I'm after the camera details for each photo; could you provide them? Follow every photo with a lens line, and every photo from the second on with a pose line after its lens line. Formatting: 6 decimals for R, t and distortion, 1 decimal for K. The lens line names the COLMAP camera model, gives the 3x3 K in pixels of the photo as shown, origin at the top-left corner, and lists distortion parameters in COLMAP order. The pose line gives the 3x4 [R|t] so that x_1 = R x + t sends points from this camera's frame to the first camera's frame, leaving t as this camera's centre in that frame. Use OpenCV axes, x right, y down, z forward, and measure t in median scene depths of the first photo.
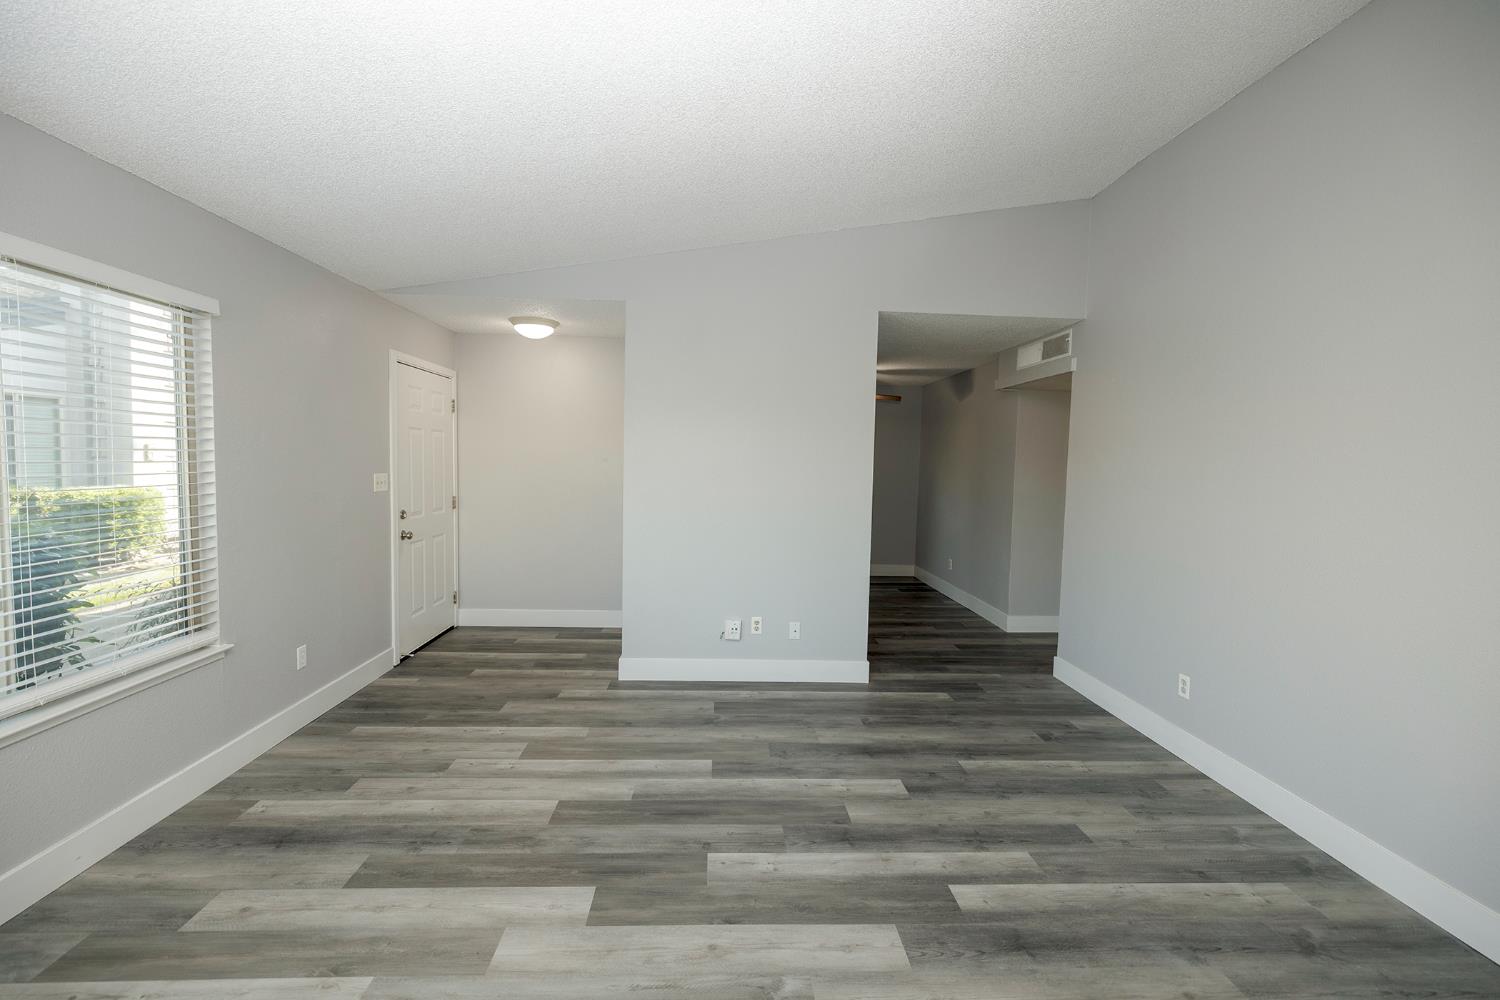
lens RADIAL K [[626.3, 0, 745.0], [0, 626.3, 496.8], [0, 0, 1]] dist [0.001701, -0.001108]
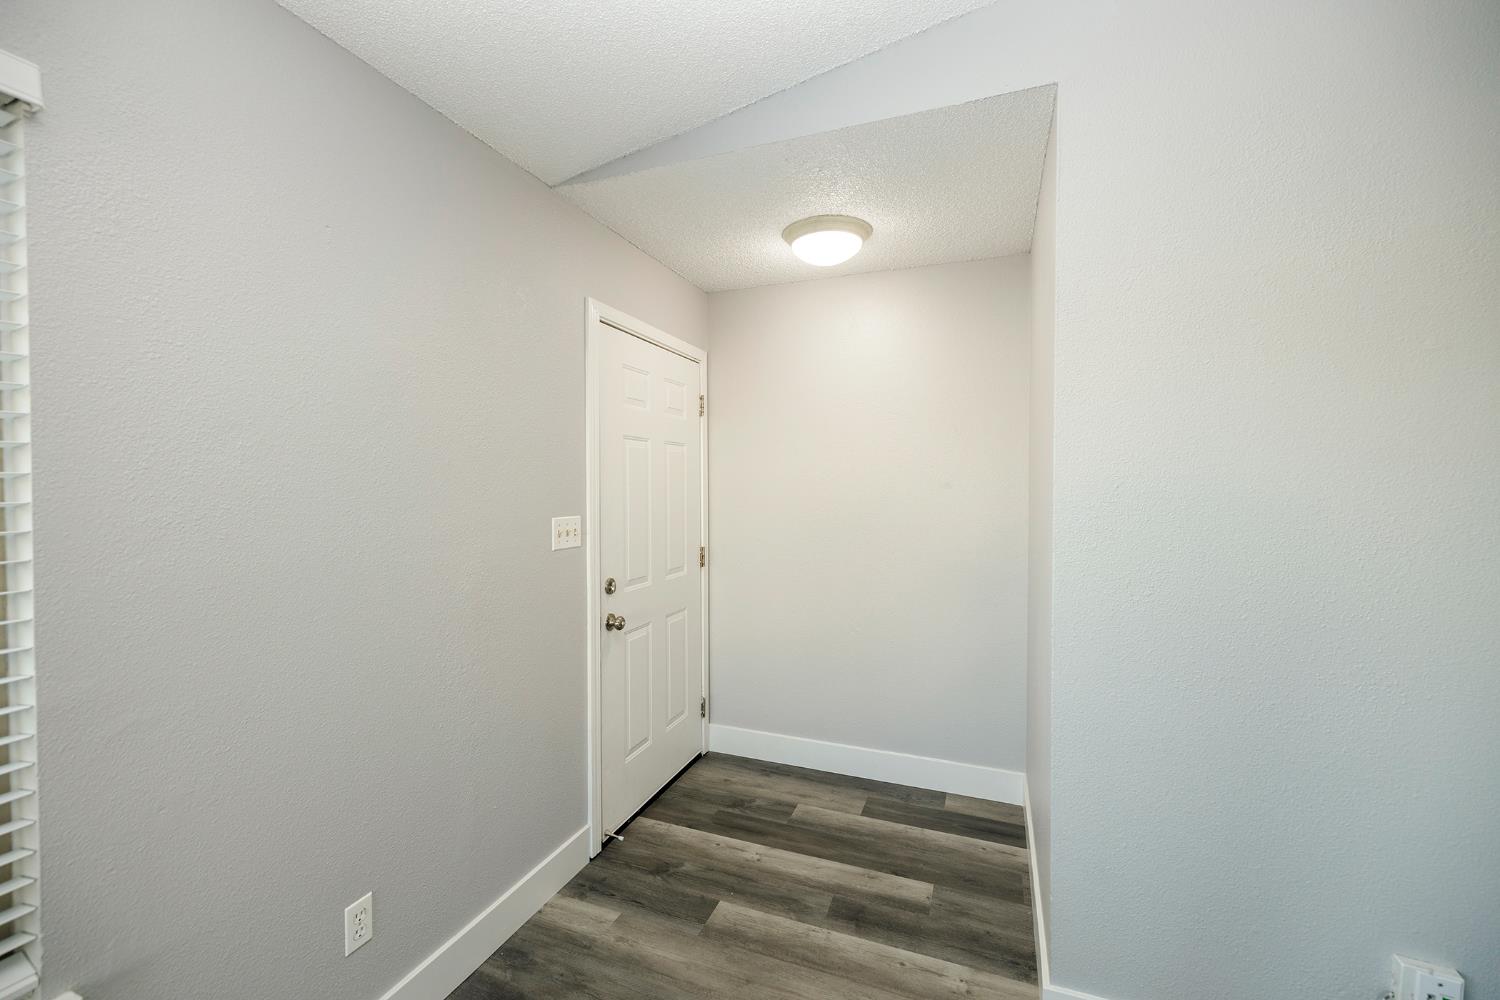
lens RADIAL K [[626.3, 0, 743.6], [0, 626.3, 494.0], [0, 0, 1]] dist [0.001701, -0.001108]
pose [[0.911175, -0.016218, -0.411701, -0.233220], [-0.004713, 0.998749, -0.049775, -0.033228], [0.411993, 0.047294, 0.909959, 0.621725]]
